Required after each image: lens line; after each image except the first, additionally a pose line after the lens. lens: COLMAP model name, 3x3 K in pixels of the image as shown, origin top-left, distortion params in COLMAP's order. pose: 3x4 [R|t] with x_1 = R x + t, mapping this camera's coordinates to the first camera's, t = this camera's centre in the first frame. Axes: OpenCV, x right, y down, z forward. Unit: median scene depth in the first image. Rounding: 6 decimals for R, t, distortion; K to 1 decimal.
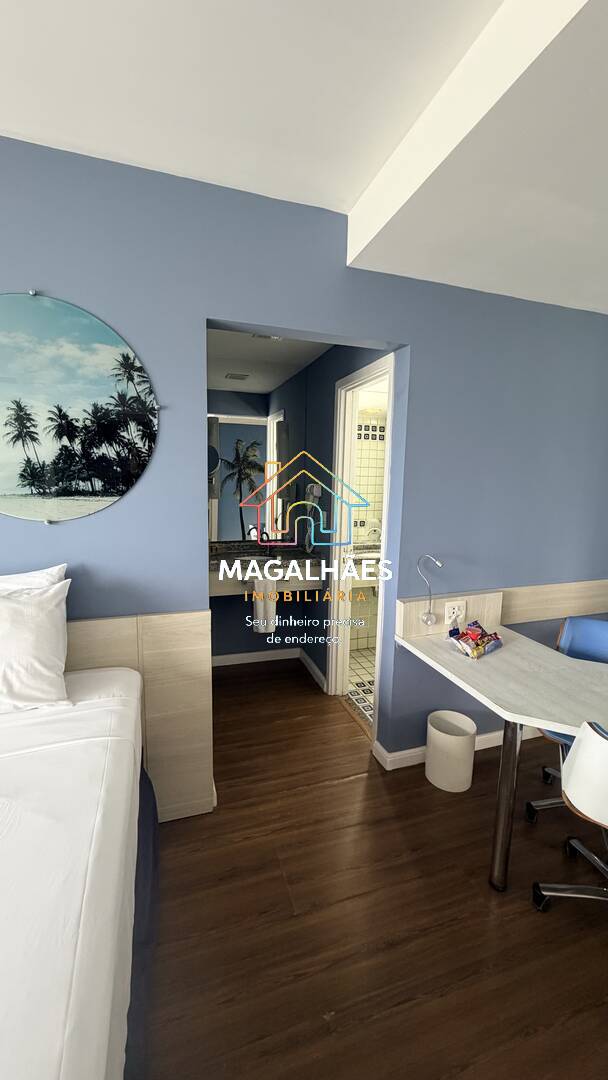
lens RADIAL K [[432.4, 0, 303.1], [0, 432.4, 540.3], [0, 0, 1]] dist [0.001215, 0.000159]
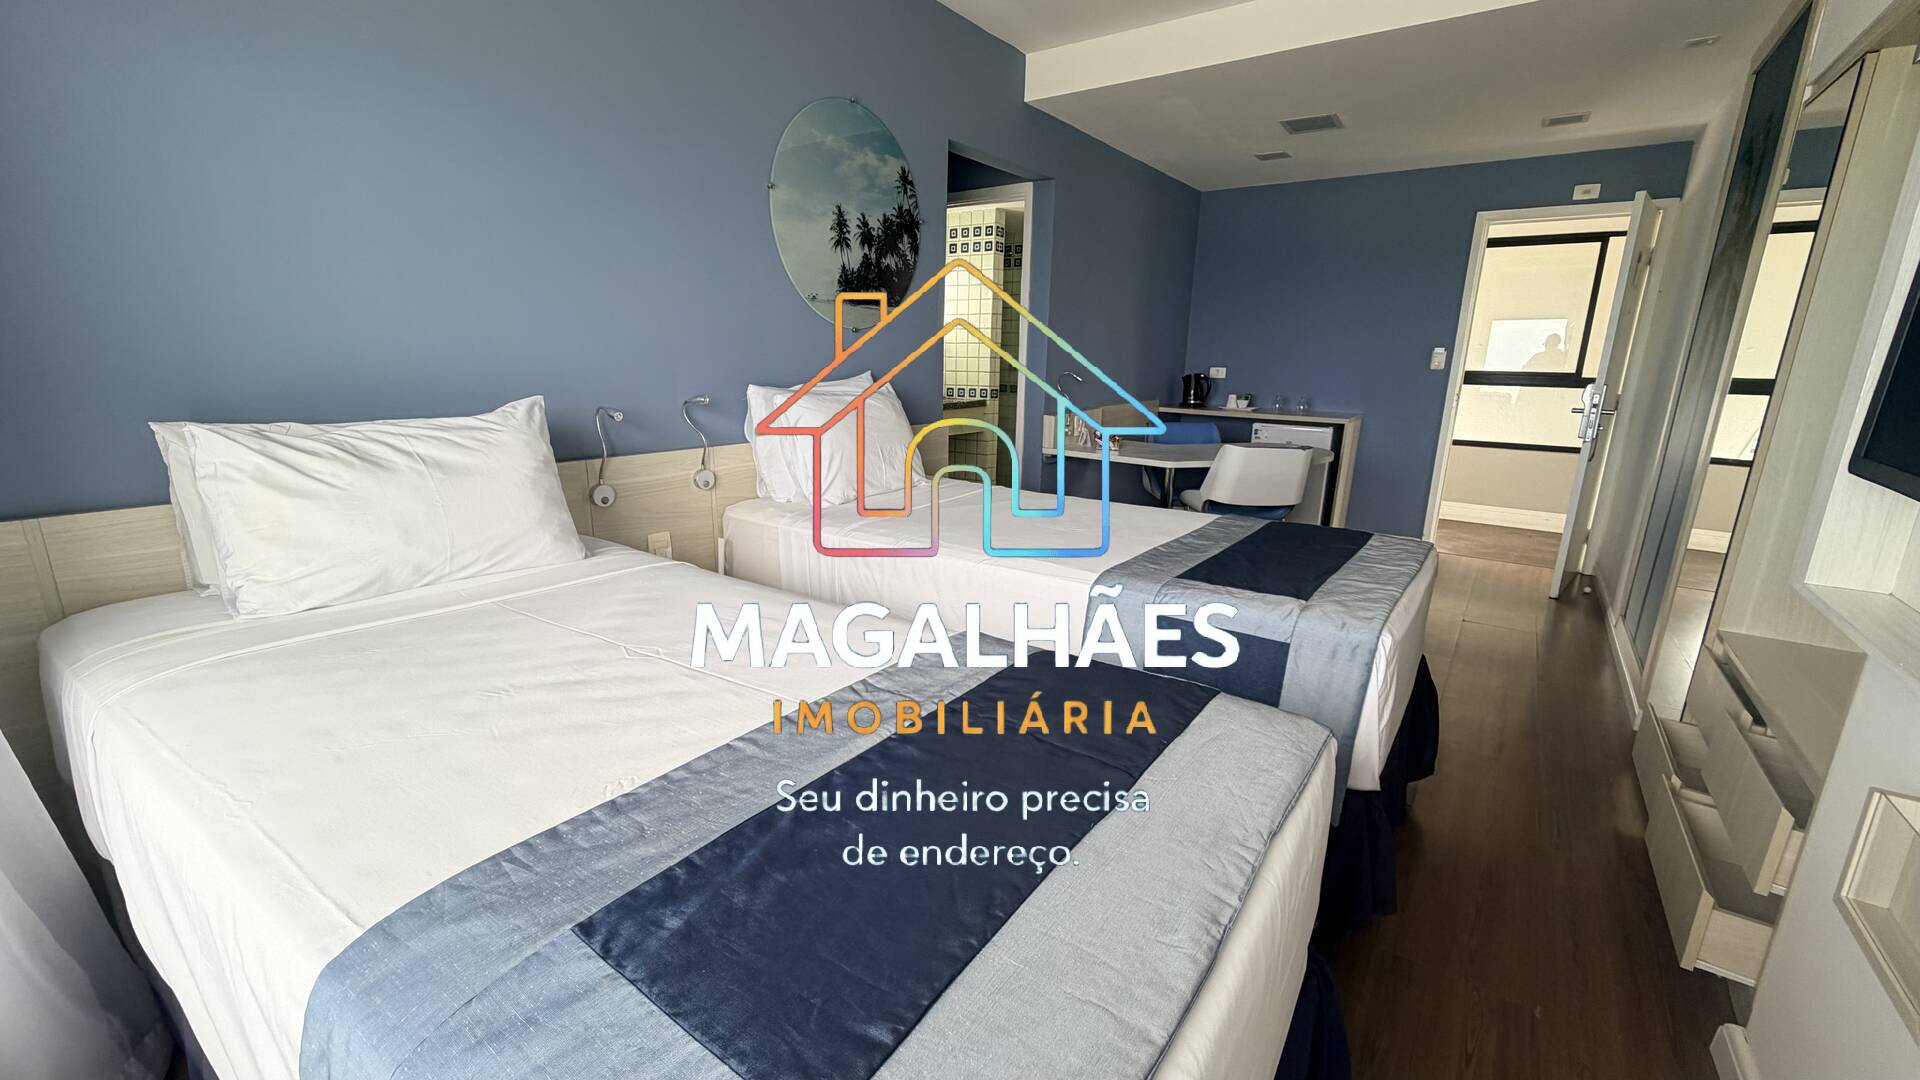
lens RADIAL K [[768.7, 0, 959.0], [0, 768.7, 532.1], [0, 0, 1]] dist [0.001215, 0.000159]
pose [[0.810150, -0.139505, 0.569382, -1.501473], [0.079616, 0.988456, 0.128901, 0.217971], [-0.580791, -0.059097, 0.811905, -0.655448]]
